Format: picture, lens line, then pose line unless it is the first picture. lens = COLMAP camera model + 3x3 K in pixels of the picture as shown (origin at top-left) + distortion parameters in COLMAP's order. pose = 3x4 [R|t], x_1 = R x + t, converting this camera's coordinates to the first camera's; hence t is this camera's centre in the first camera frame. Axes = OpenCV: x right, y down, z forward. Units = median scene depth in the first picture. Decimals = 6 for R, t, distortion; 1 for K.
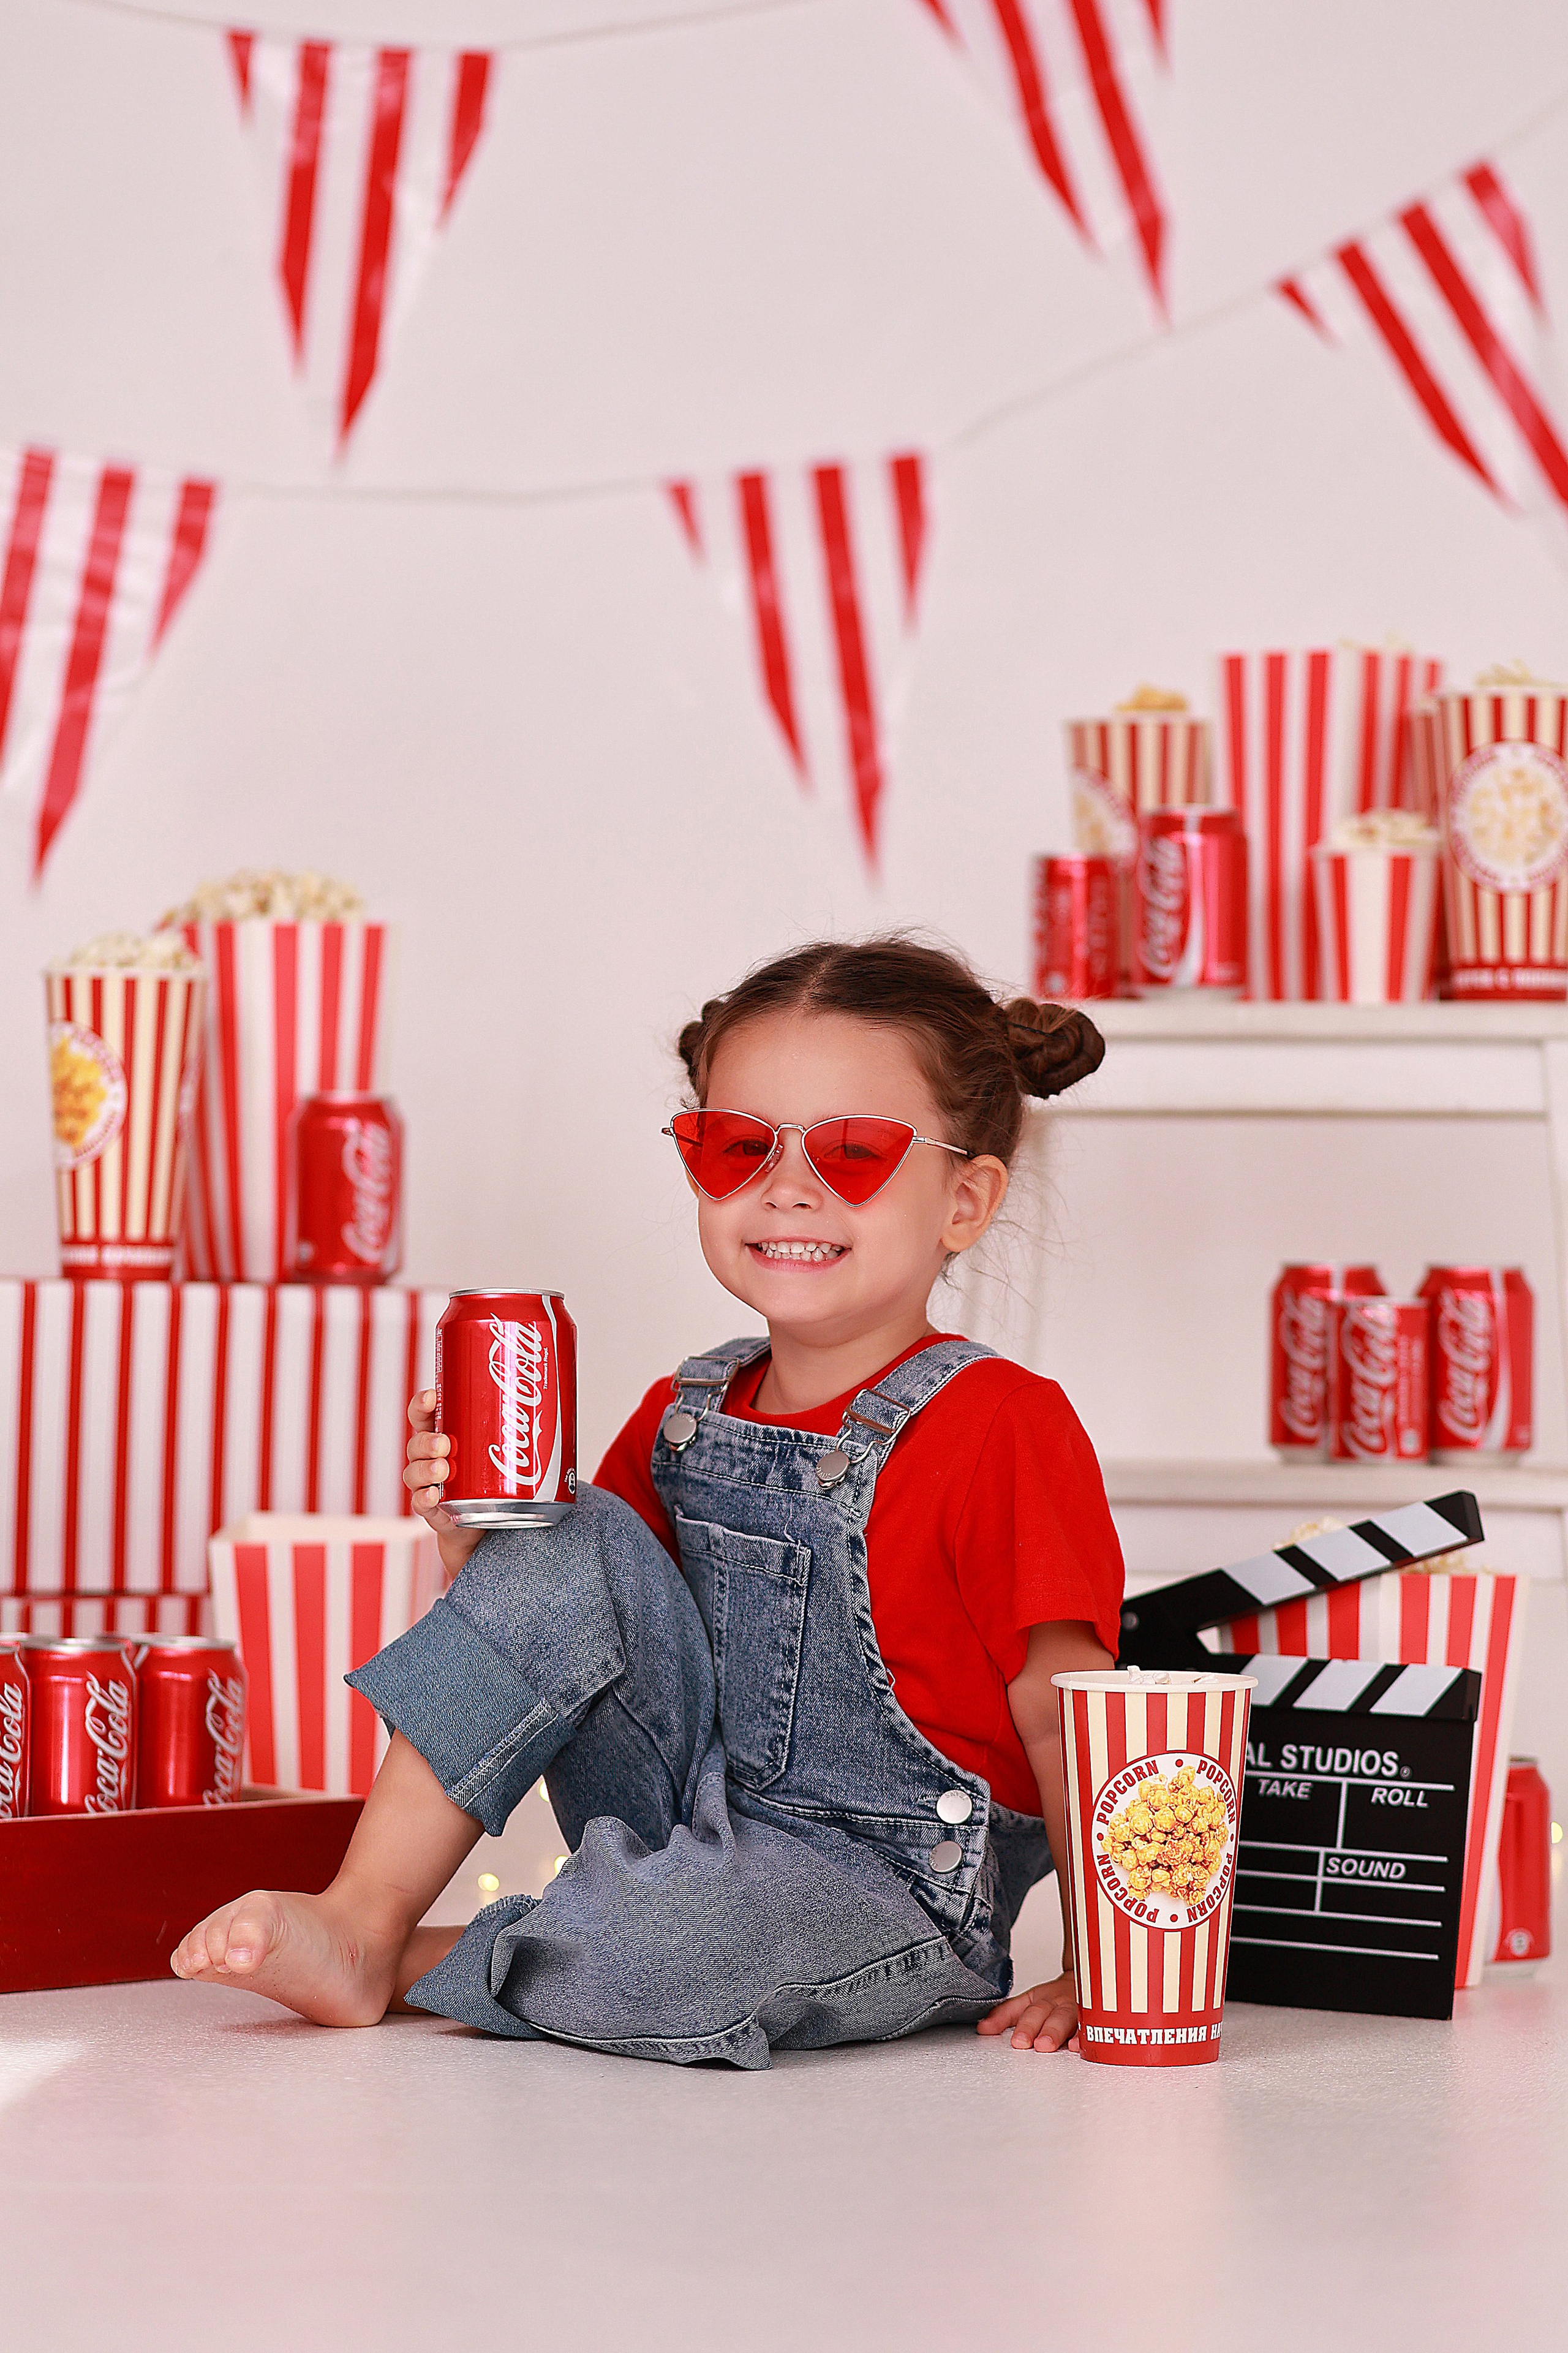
lens RADIAL K [[5785.0, 0, 784.0], [0, 5785.0, 1176.5], [0, 0, 1]] dist [0.039634, 0.072534]
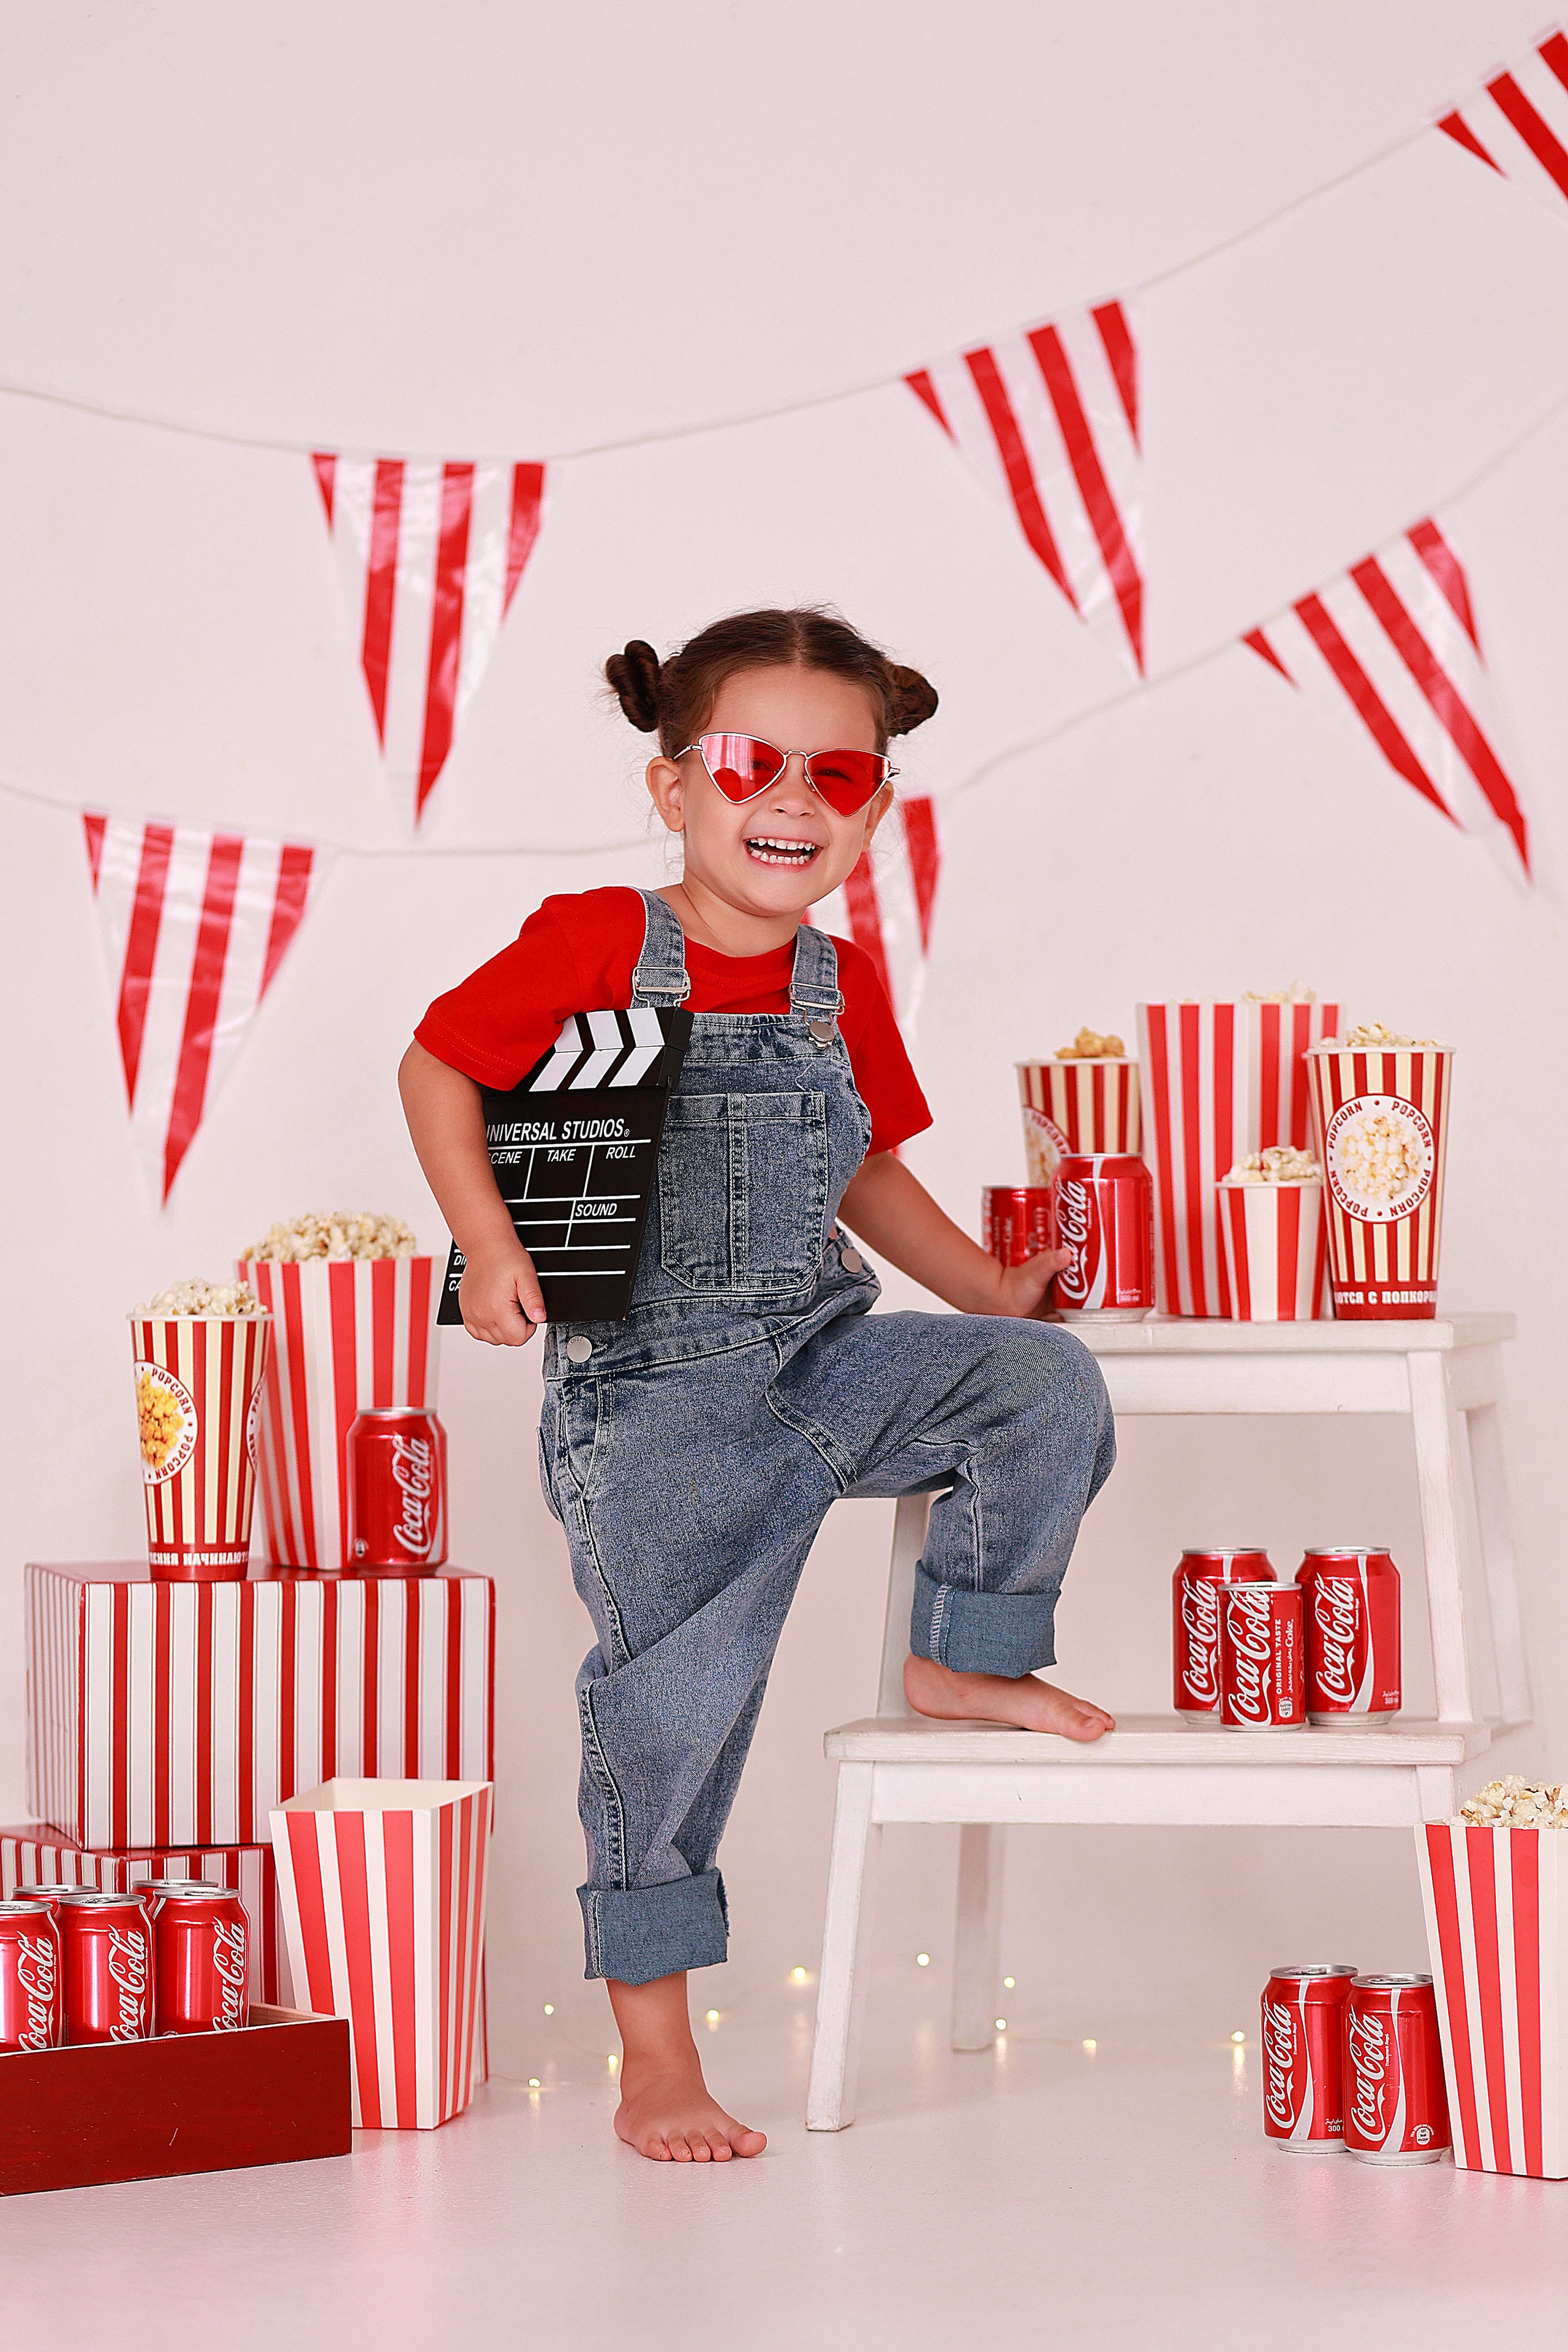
lens RADIAL K [[5816.4, 0, 784.0], [0, 5816.4, 1176.0], [0, 0, 1]] dist [-0.036002, -1.102794]
pose [[0.996592, -0.025636, -0.078404, 0.097482], [0.025739, 0.999669, 0.000298, -0.061023], [0.078370, -0.002315, 0.996922, -0.162856]]
